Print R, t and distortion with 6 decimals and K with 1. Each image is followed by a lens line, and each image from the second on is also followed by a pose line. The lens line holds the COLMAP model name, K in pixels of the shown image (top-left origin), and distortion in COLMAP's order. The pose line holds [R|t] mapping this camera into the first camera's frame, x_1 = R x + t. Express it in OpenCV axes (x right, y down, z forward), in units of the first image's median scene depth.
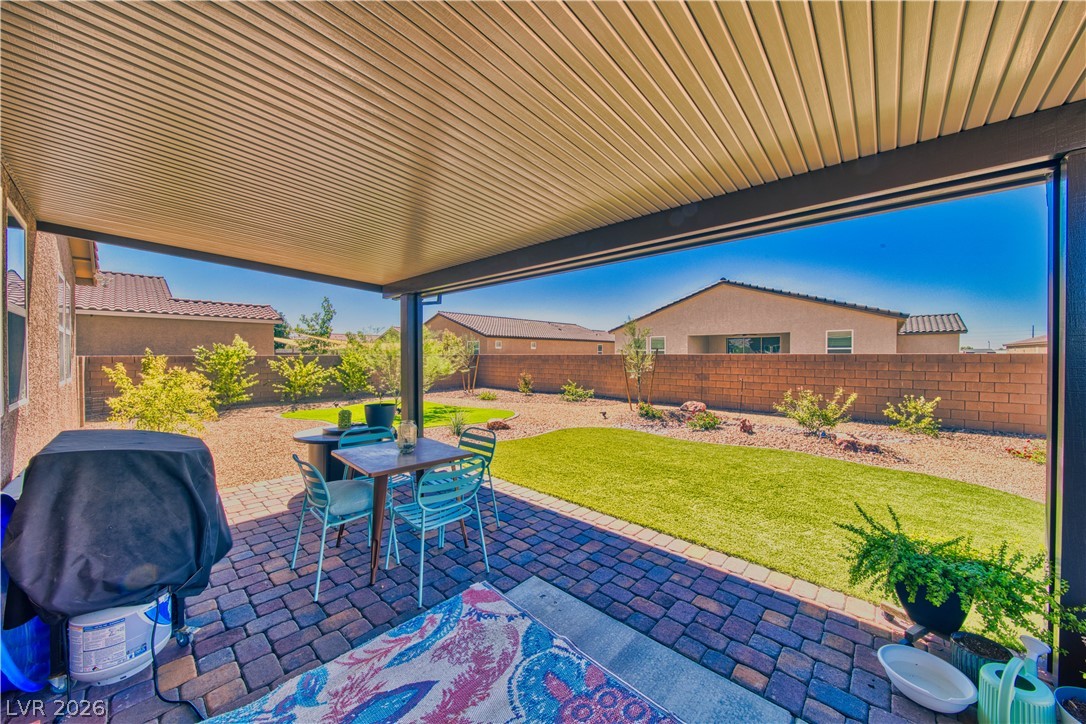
lens RADIAL K [[383.9, 0, 544.0], [0, 383.9, 363.1], [0, 0, 1]] dist [0.002568, -0.001905]
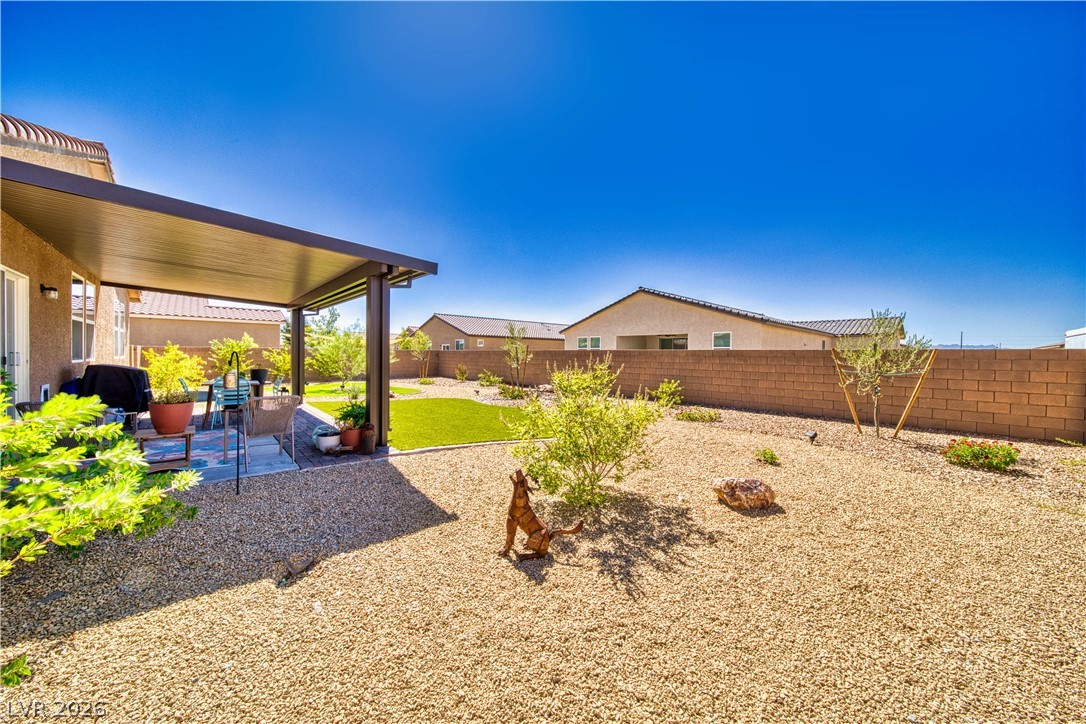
lens RADIAL K [[383.9, 0, 546.2], [0, 383.9, 363.6], [0, 0, 1]] dist [0.002568, -0.001905]
pose [[0.995341, 0.014035, -0.095389, 0.343660], [-0.013824, 0.999900, 0.002870, 0.015640], [0.095420, -0.001538, 0.995436, -0.227108]]
